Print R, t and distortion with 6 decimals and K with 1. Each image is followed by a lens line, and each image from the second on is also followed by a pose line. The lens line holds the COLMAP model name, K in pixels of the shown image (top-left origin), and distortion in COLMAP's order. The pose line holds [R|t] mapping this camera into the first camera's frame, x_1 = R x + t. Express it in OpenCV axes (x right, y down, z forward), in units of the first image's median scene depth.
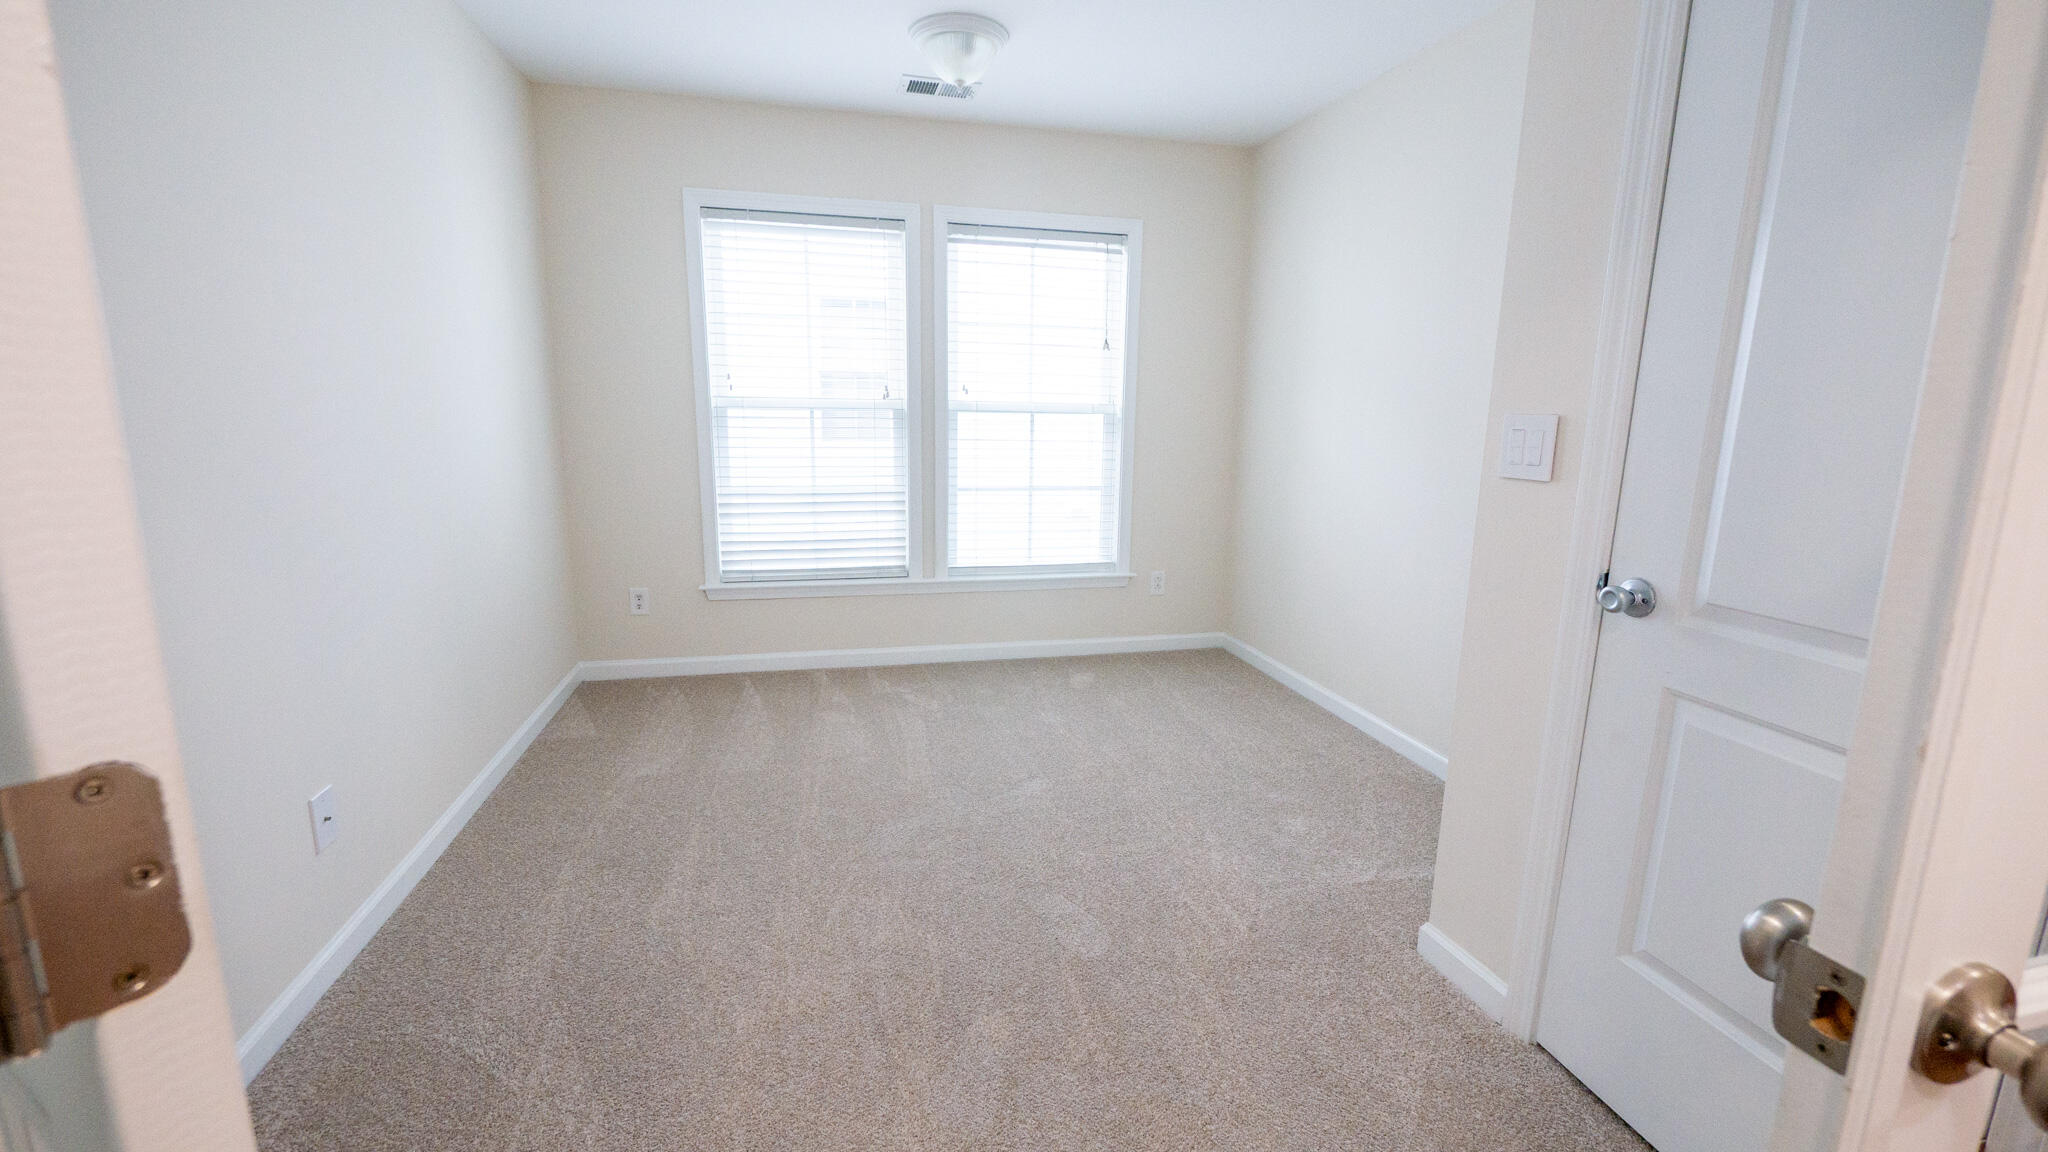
lens RADIAL K [[839.8, 0, 1026.5], [0, 839.8, 566.4], [0, 0, 1]] dist [-0.005682, -0.000066]
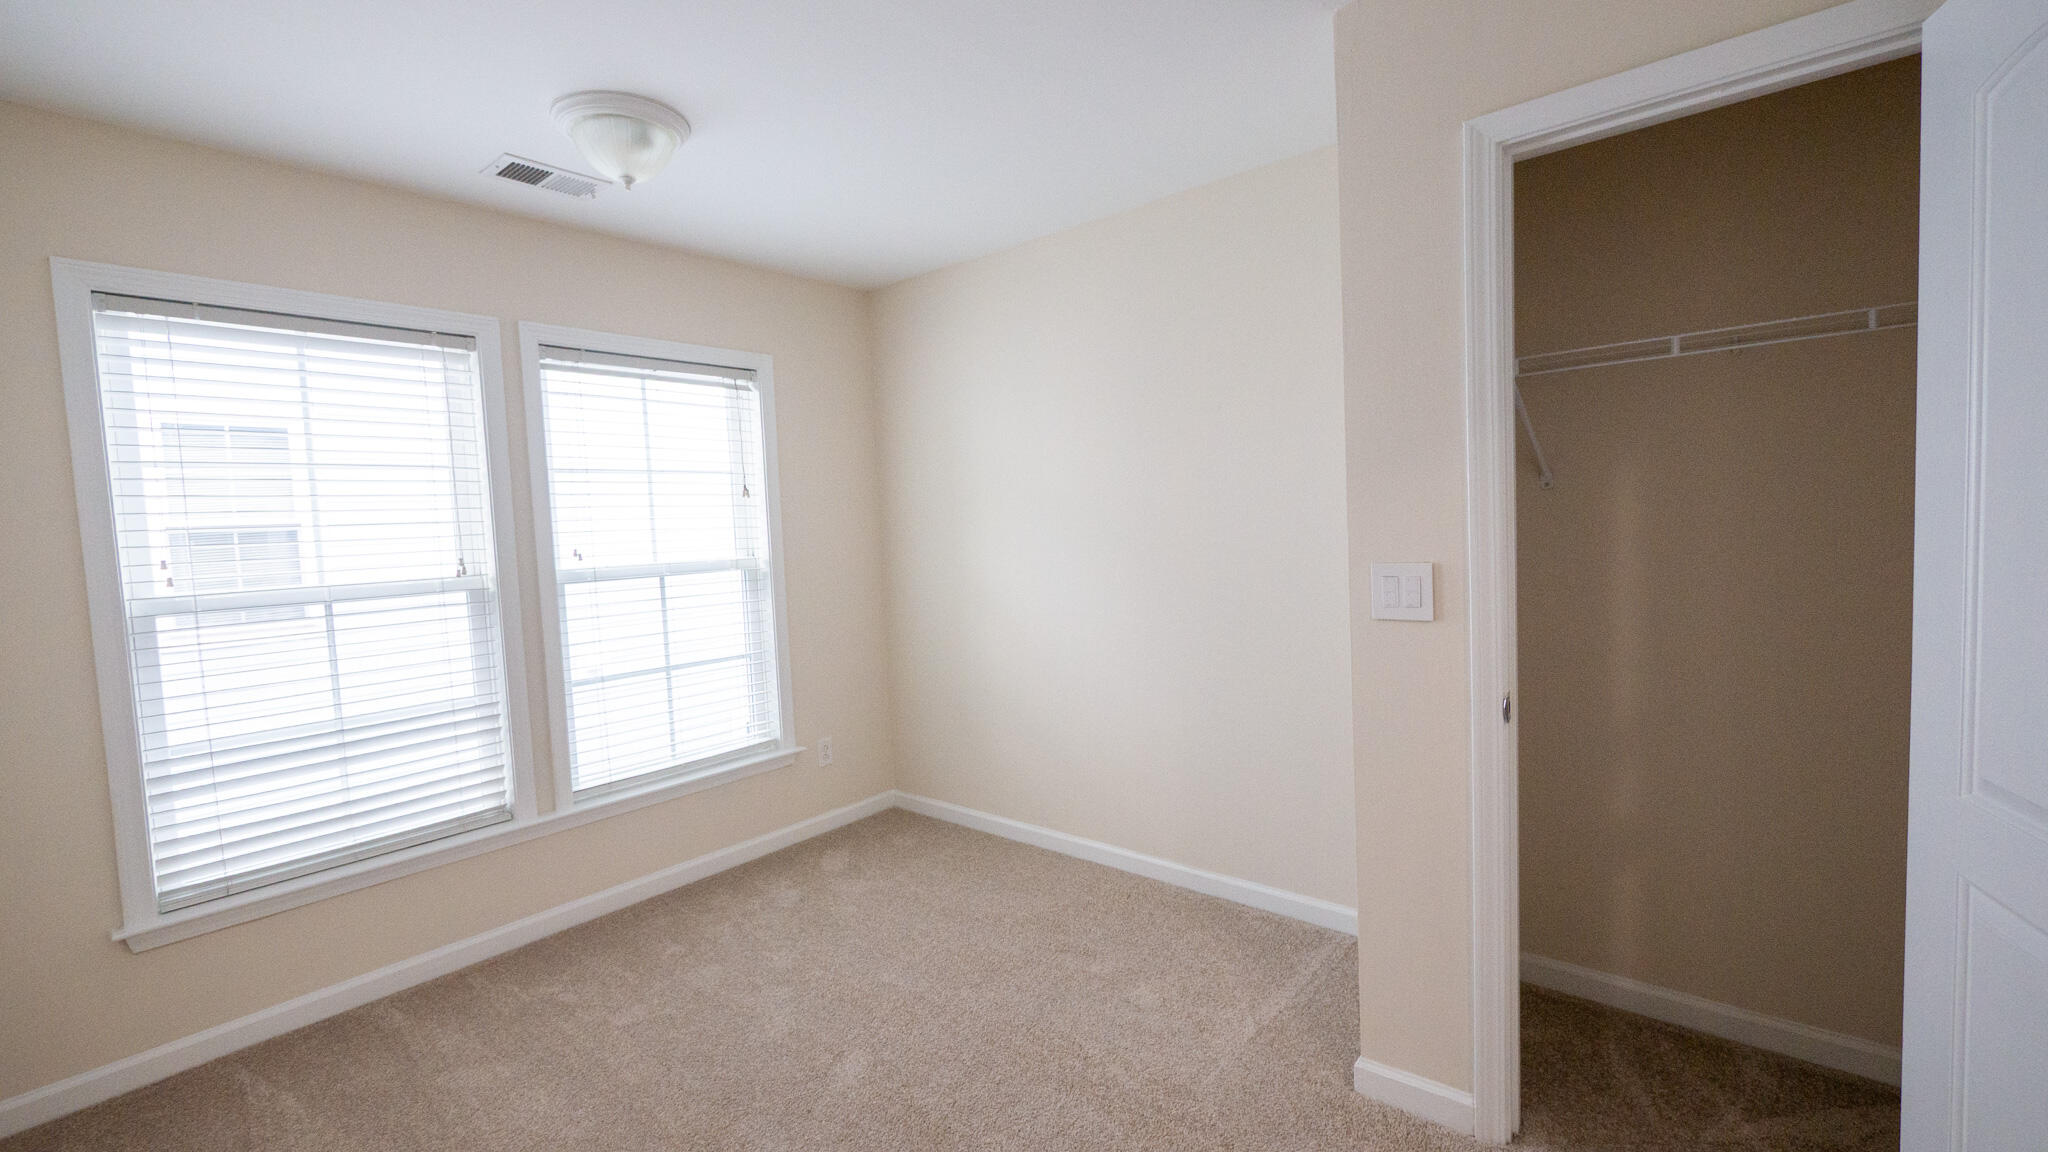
lens RADIAL K [[839.8, 0, 1031.6], [0, 839.8, 572.9], [0, 0, 1]] dist [-0.005682, -0.000066]
pose [[0.808121, -0.086813, 0.582585, -0.188179], [0.164767, 0.982911, -0.082087, -0.065042], [-0.565502, 0.162327, 0.808614, 0.155250]]
